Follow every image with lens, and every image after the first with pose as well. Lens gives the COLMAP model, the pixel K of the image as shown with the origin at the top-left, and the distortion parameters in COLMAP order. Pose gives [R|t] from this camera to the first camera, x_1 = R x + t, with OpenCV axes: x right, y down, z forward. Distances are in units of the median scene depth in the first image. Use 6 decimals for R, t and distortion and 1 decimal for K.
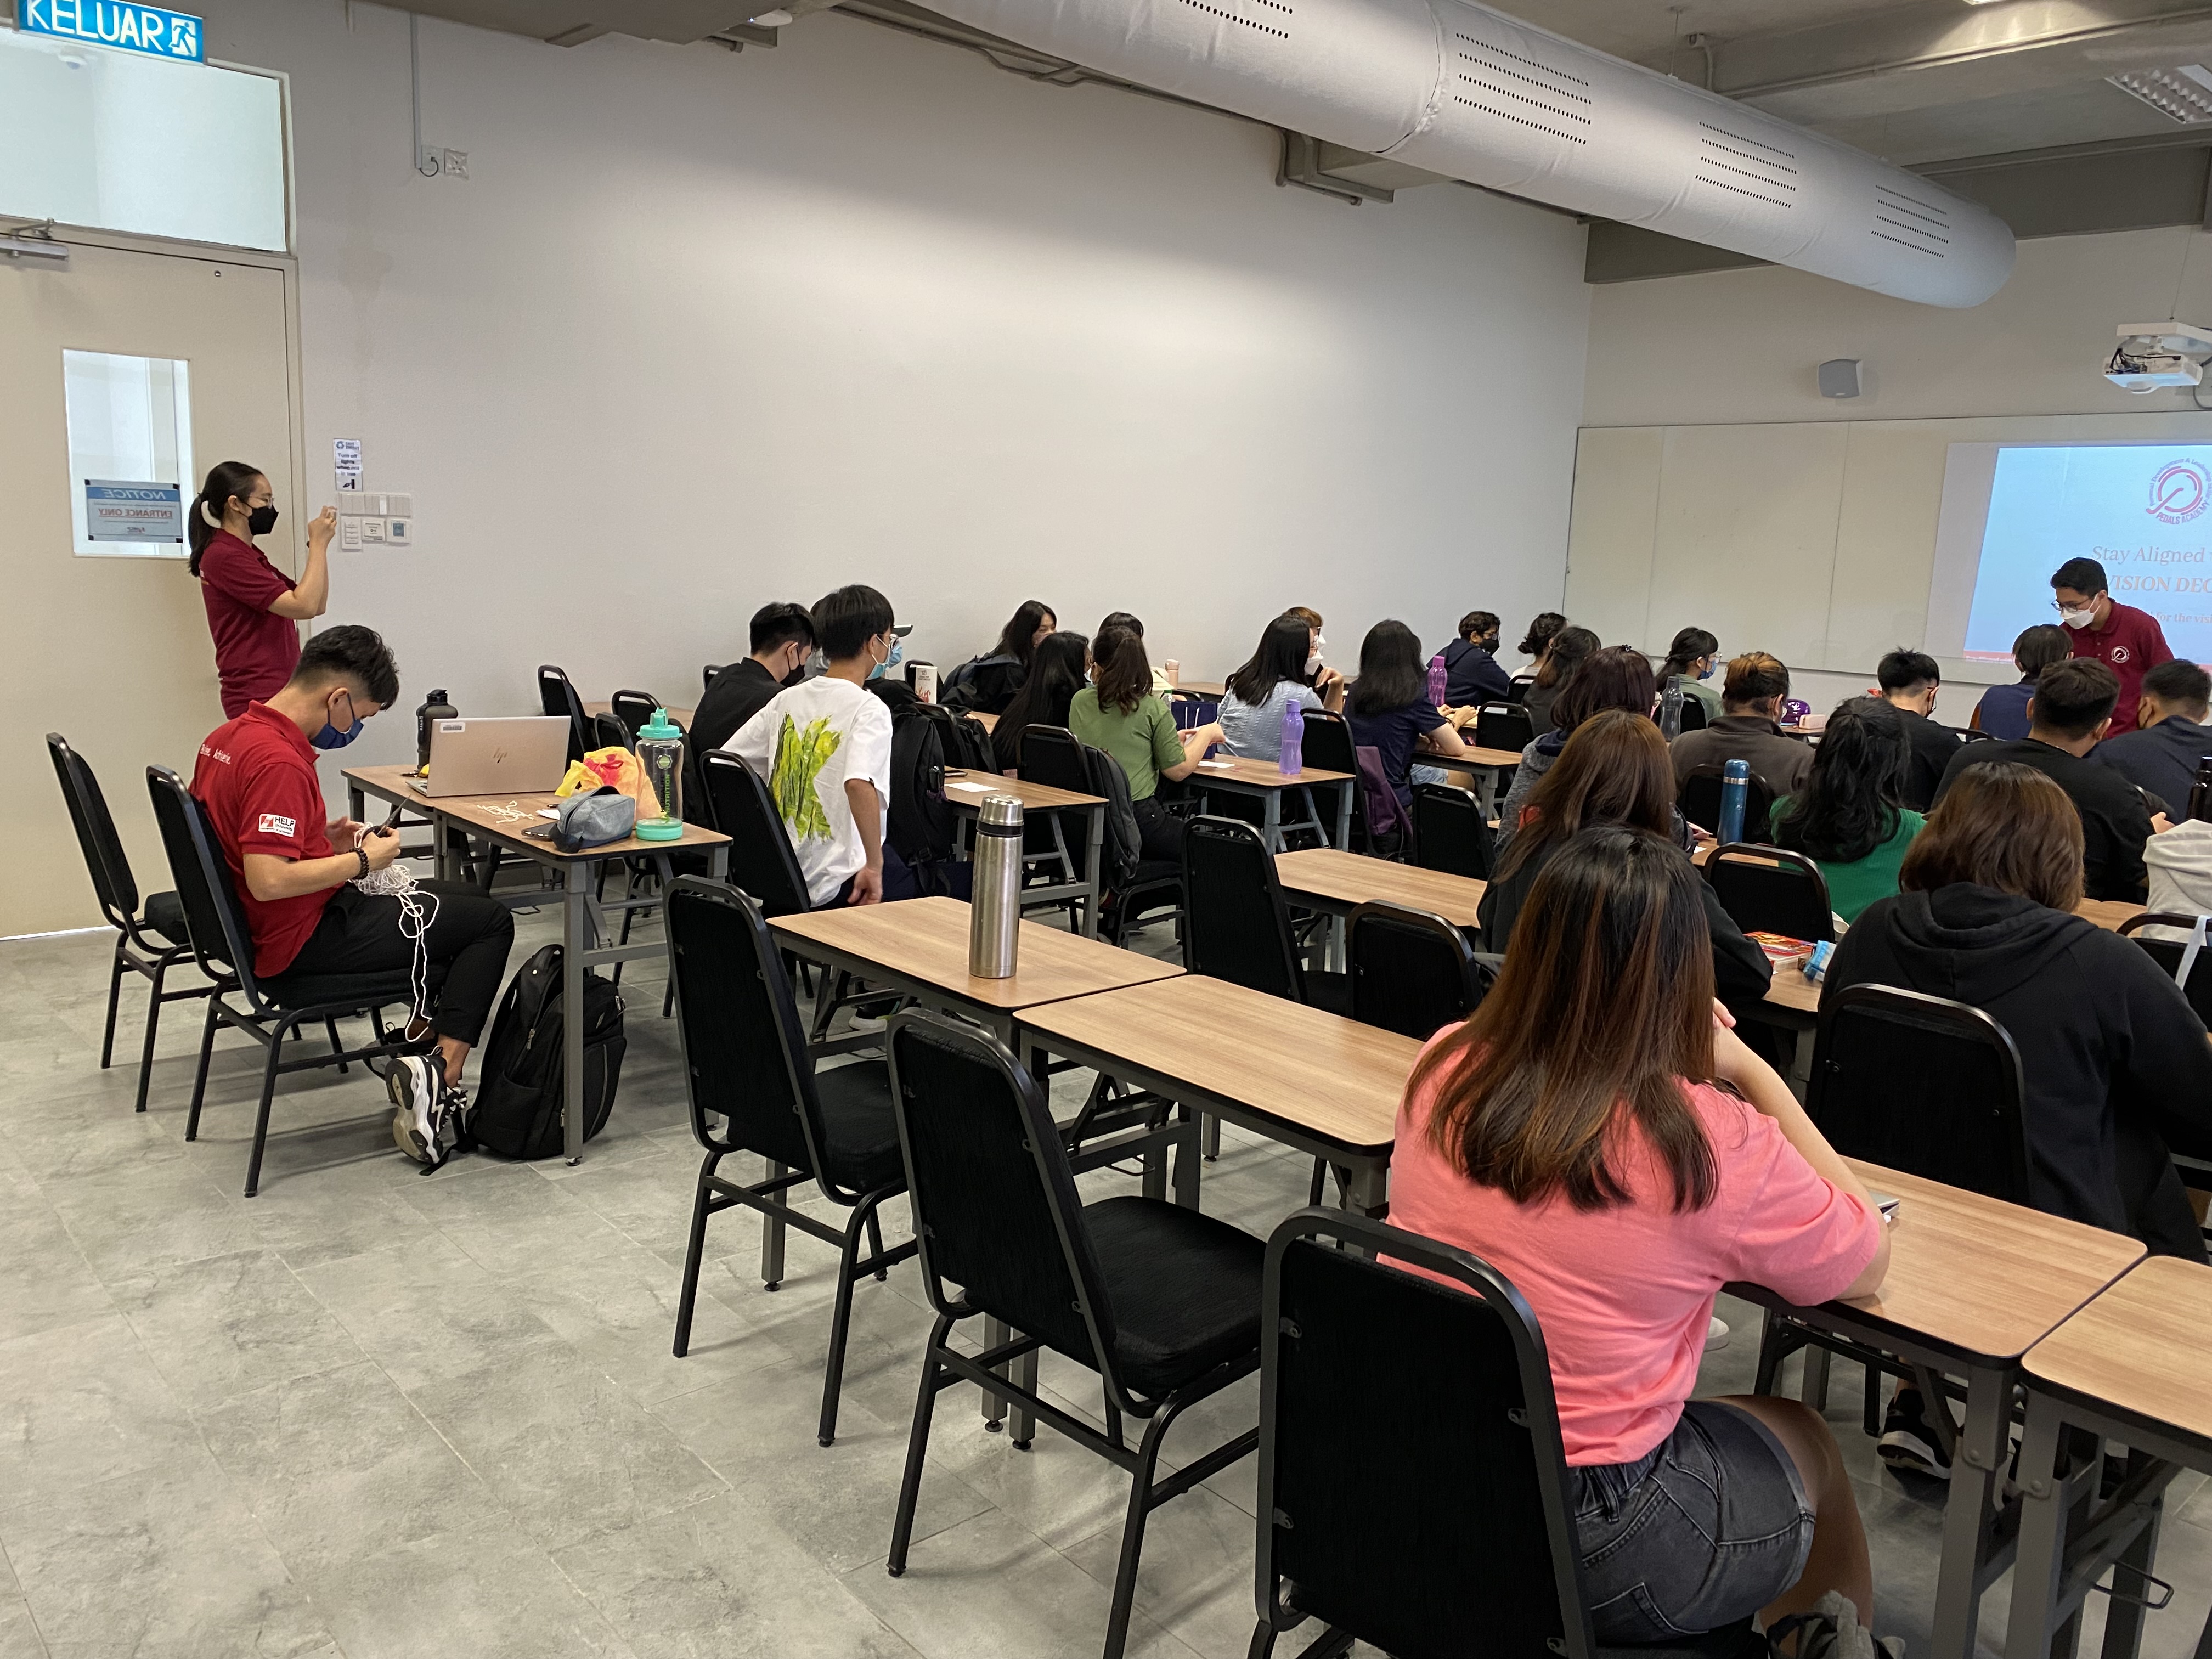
lens RADIAL K [[1700.2, 0, 1106.0], [0, 1700.2, 829.5], [0, 0, 1]] dist [0.033136, -0.015173]
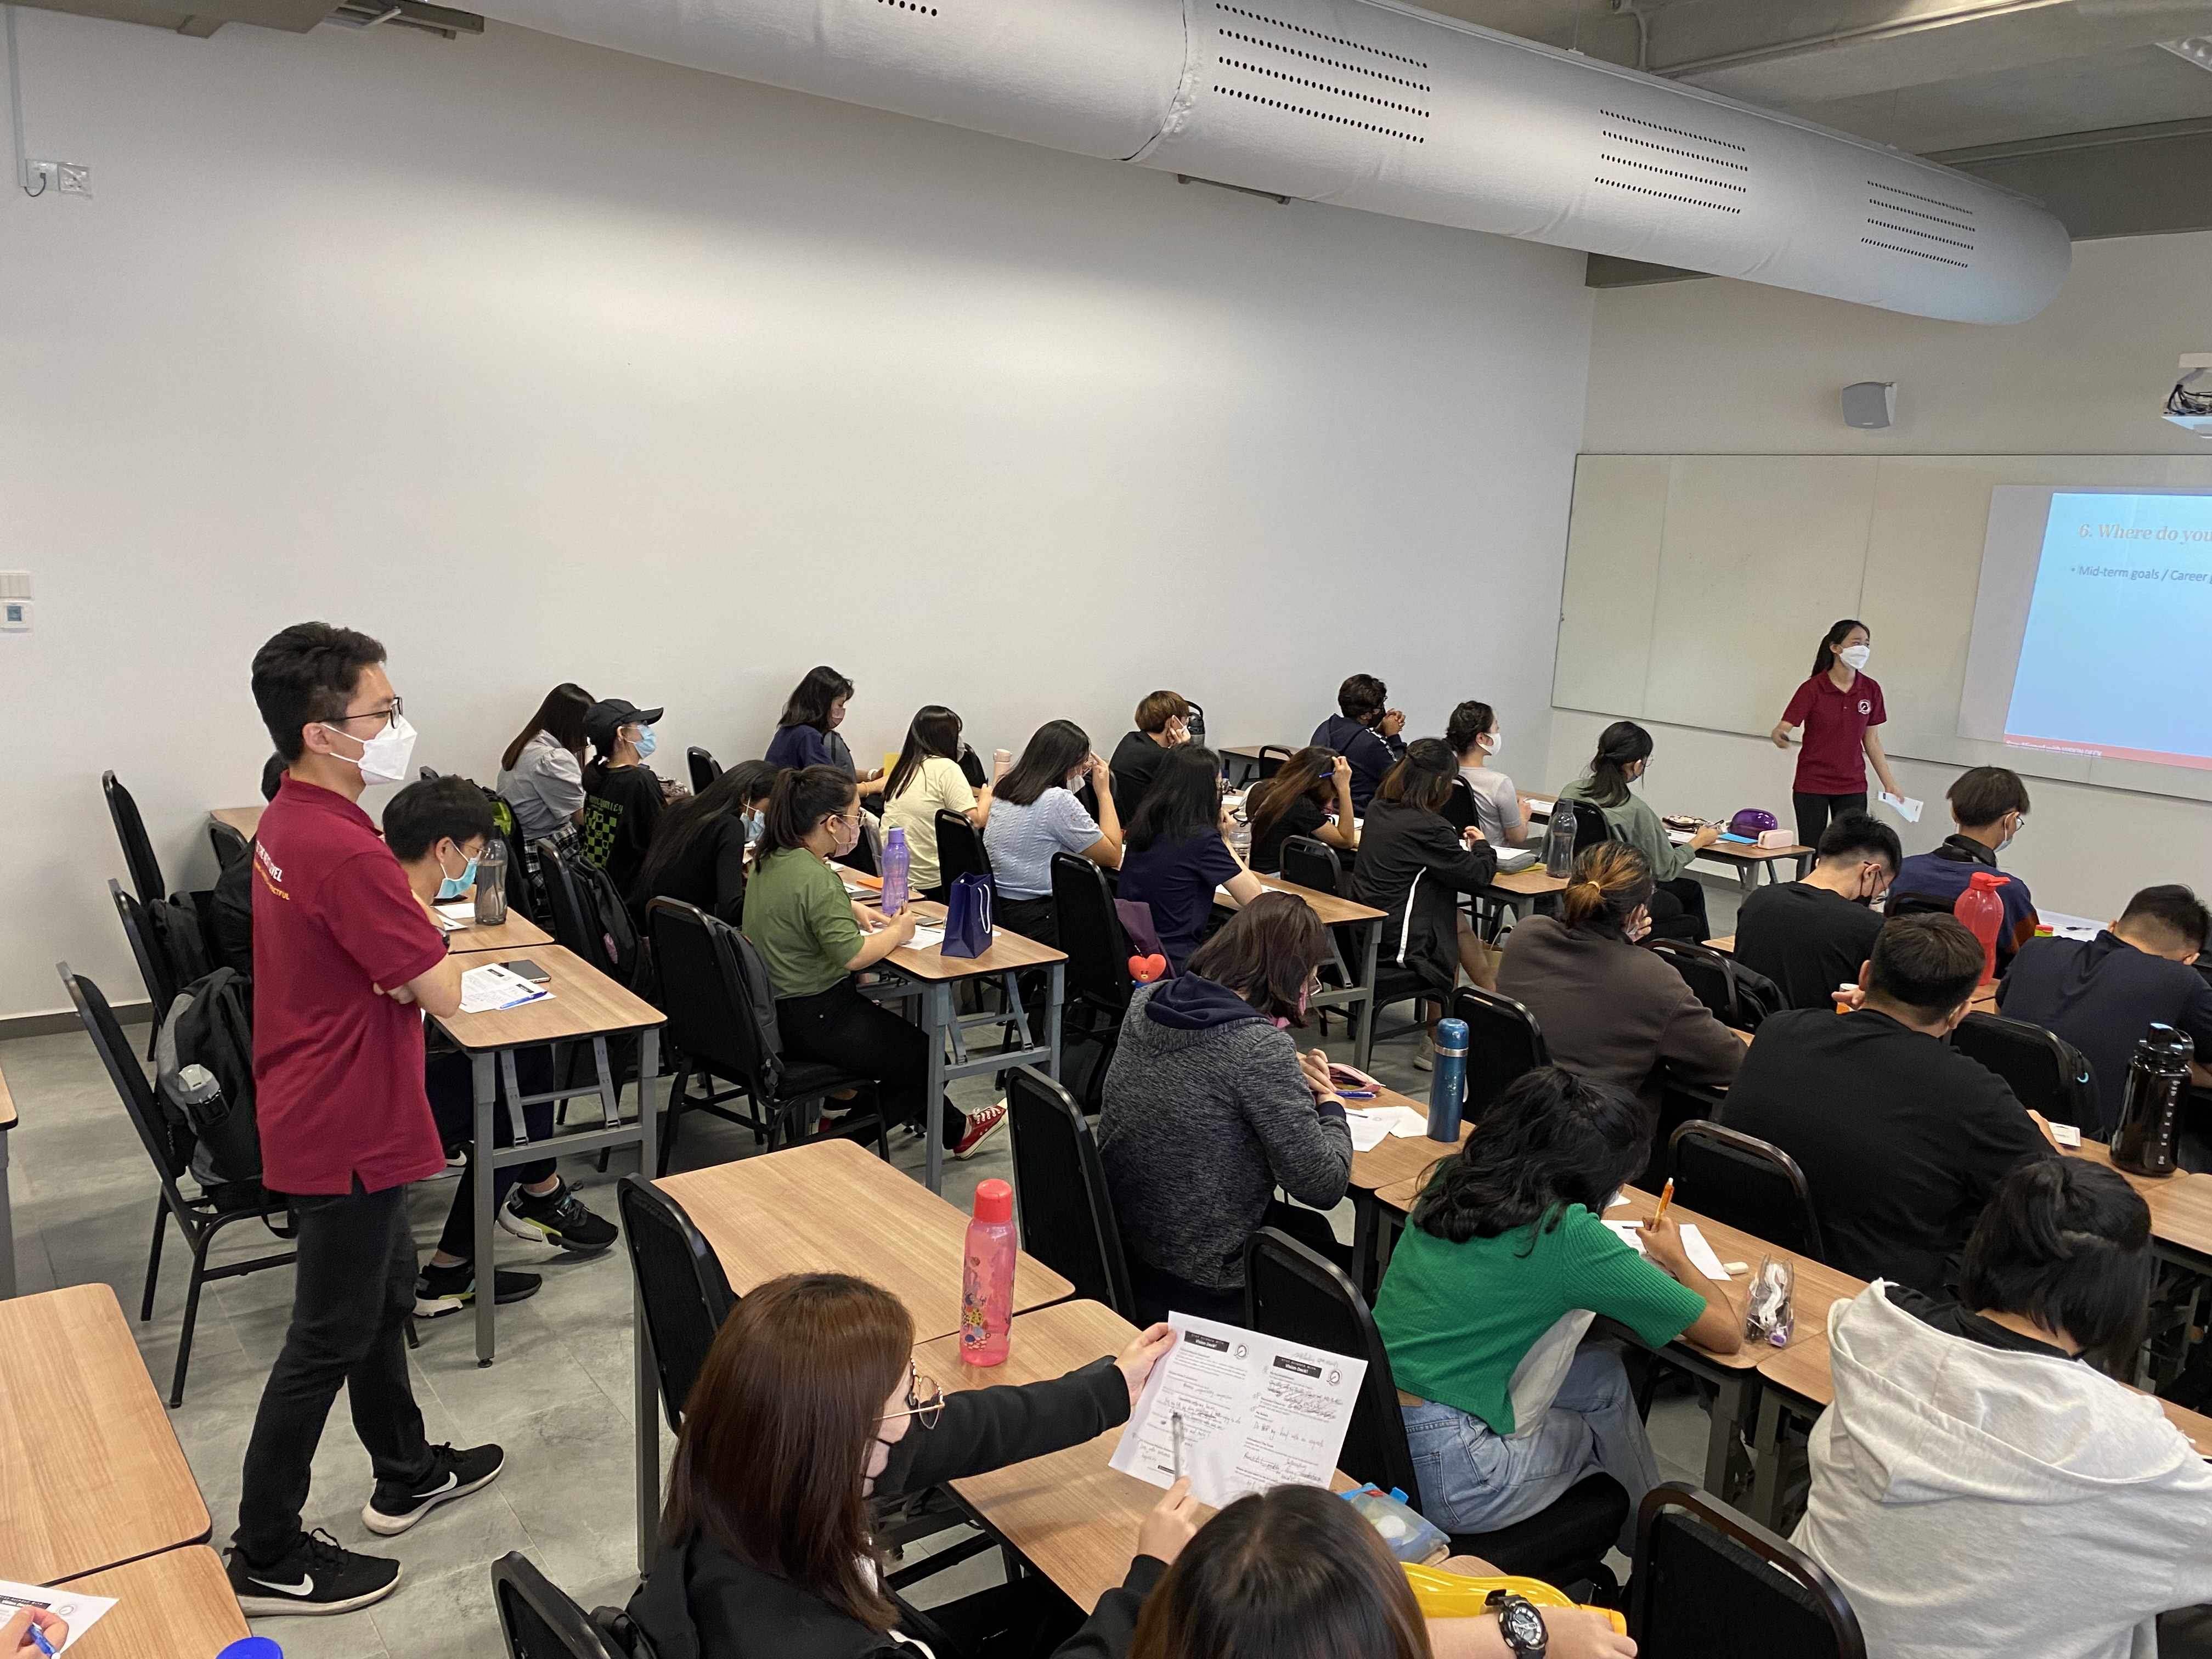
lens RADIAL K [[1647.9, 0, 1106.0], [0, 1647.9, 829.5], [0, 0, 1]] dist [0.057865, -0.095892]
pose [[0.994902, 0.020097, -0.098826, 0.284029], [-0.017948, 0.999584, 0.022592, -0.133605], [0.099239, -0.020704, 0.994848, 0.296966]]
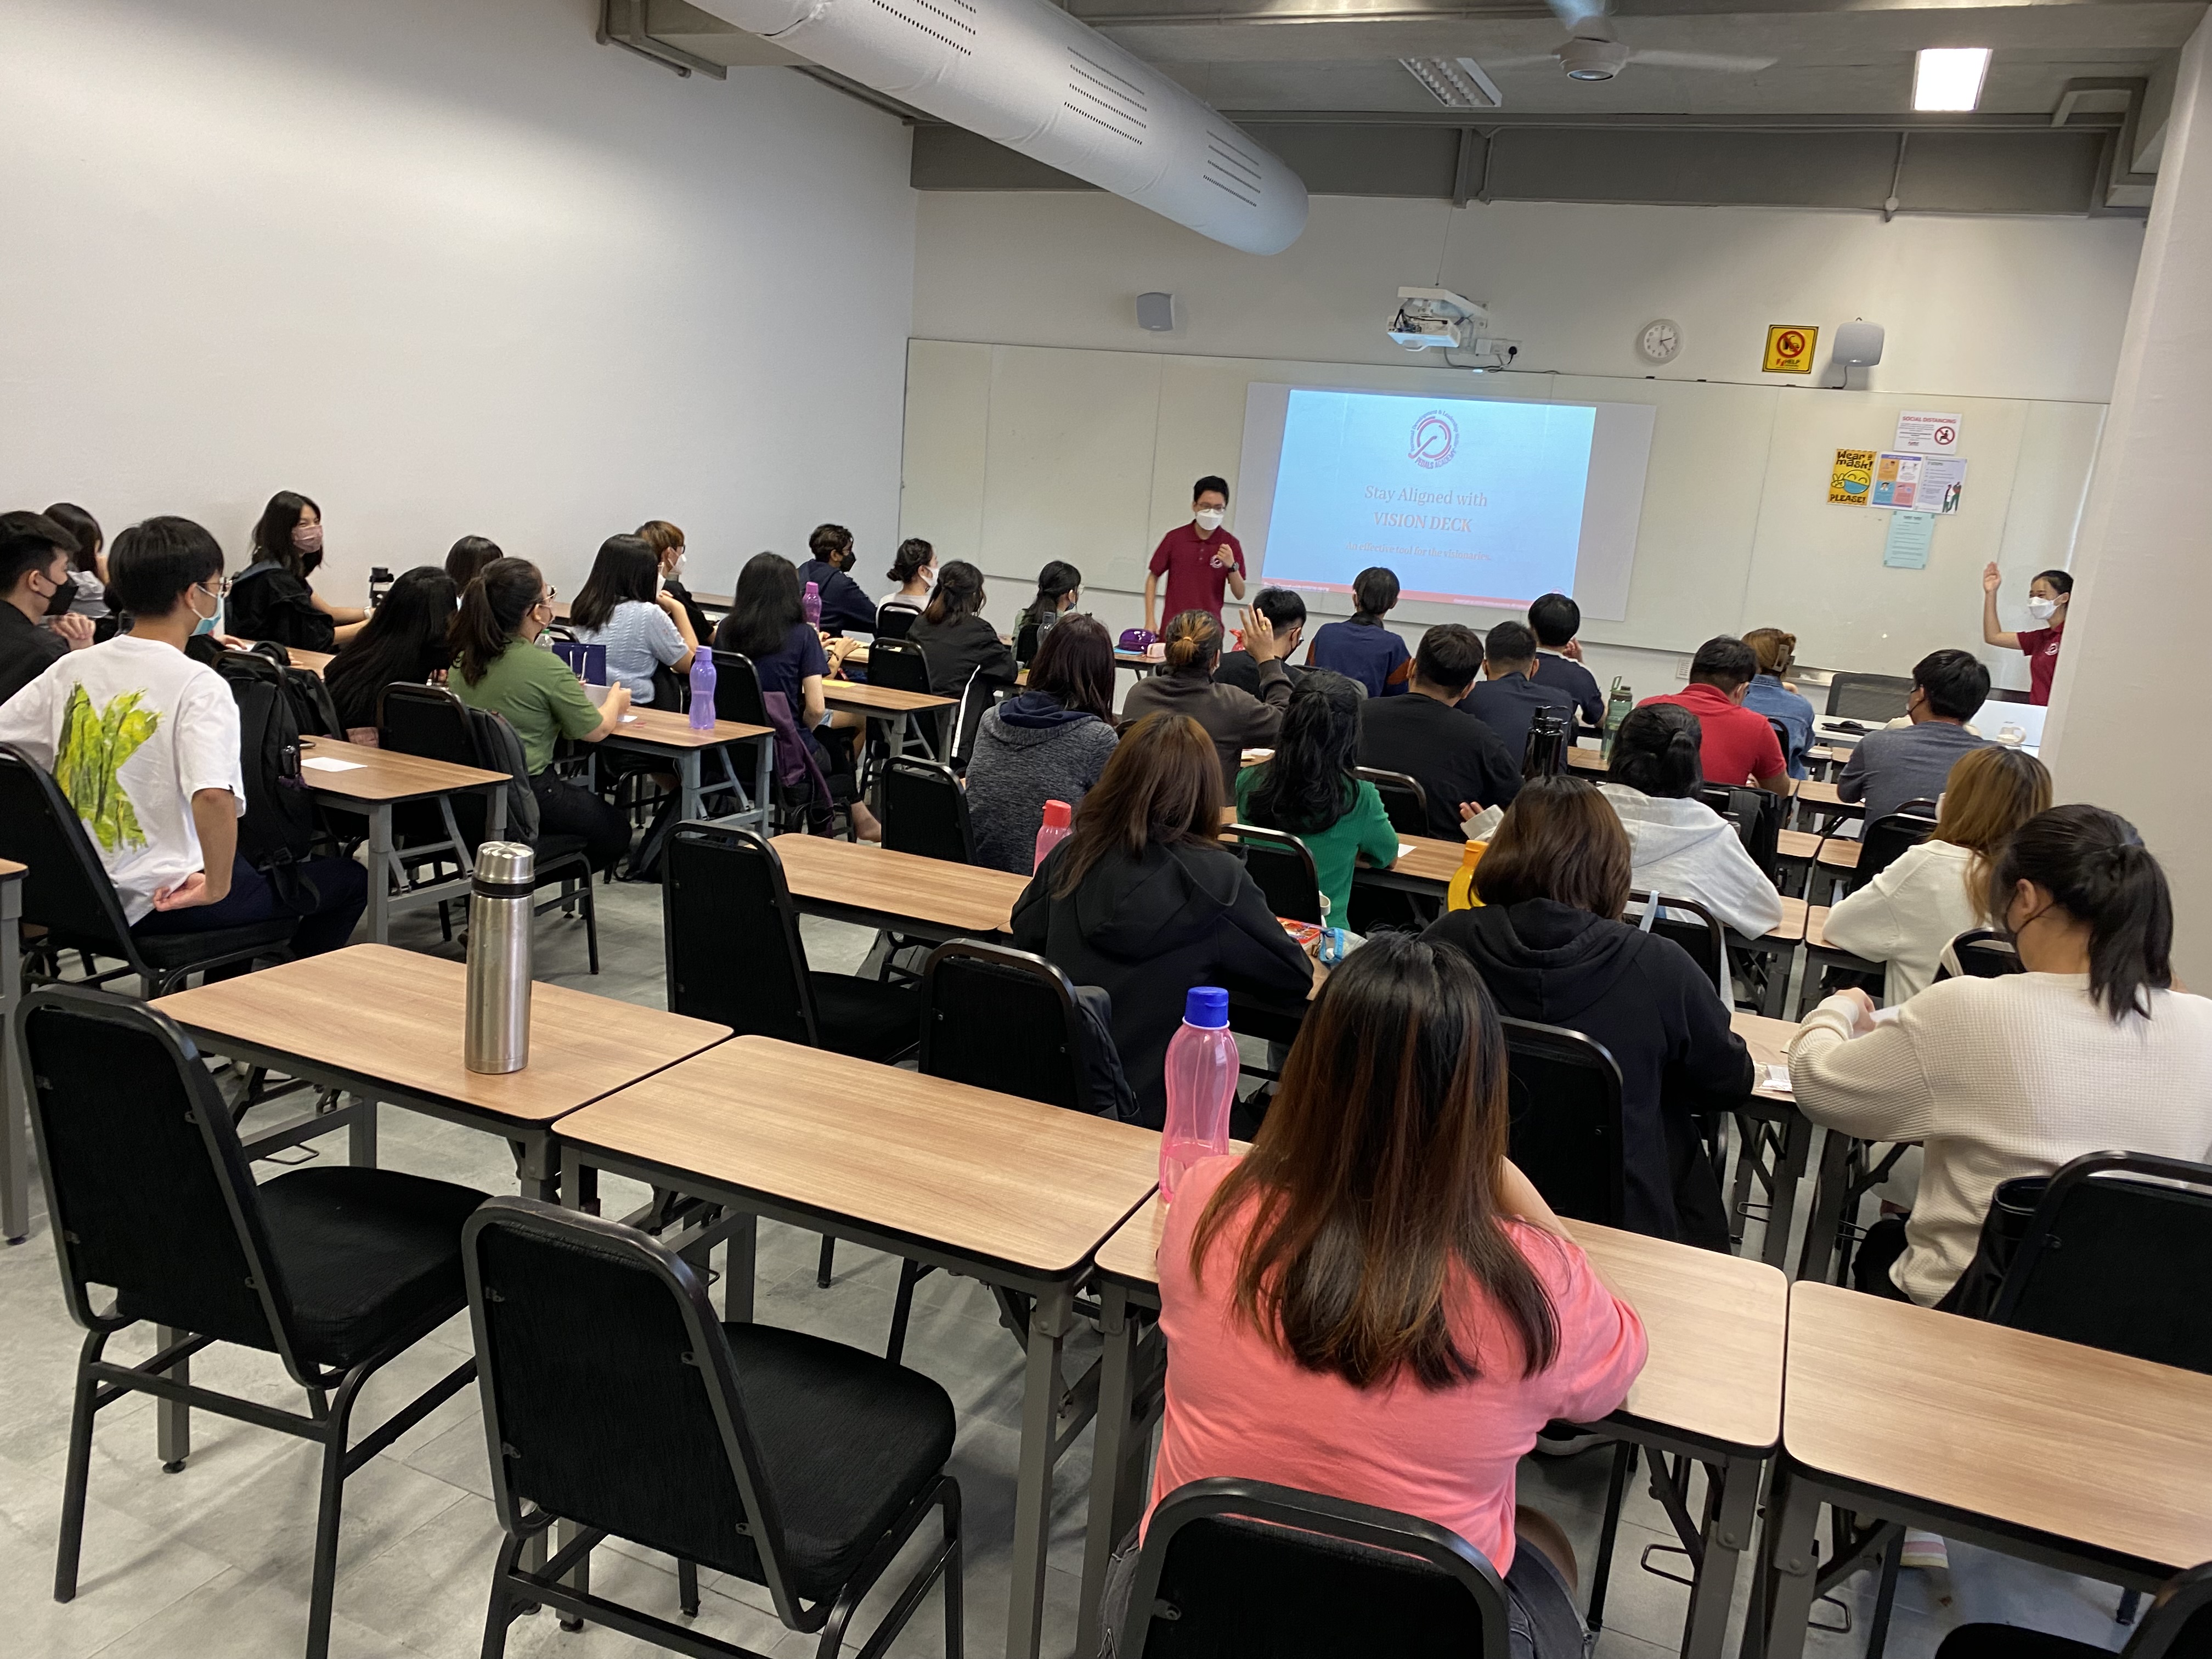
lens RADIAL K [[1690.5, 0, 1103.7], [0, 1690.5, 843.3], [0, 0, 1]] dist [0.040660, -0.042962]
pose [[0.910540, -0.055285, 0.409708, -0.084427], [0.023509, 0.996339, 0.082198, -0.051460], [-0.412752, -0.065212, 0.908506, 0.103476]]
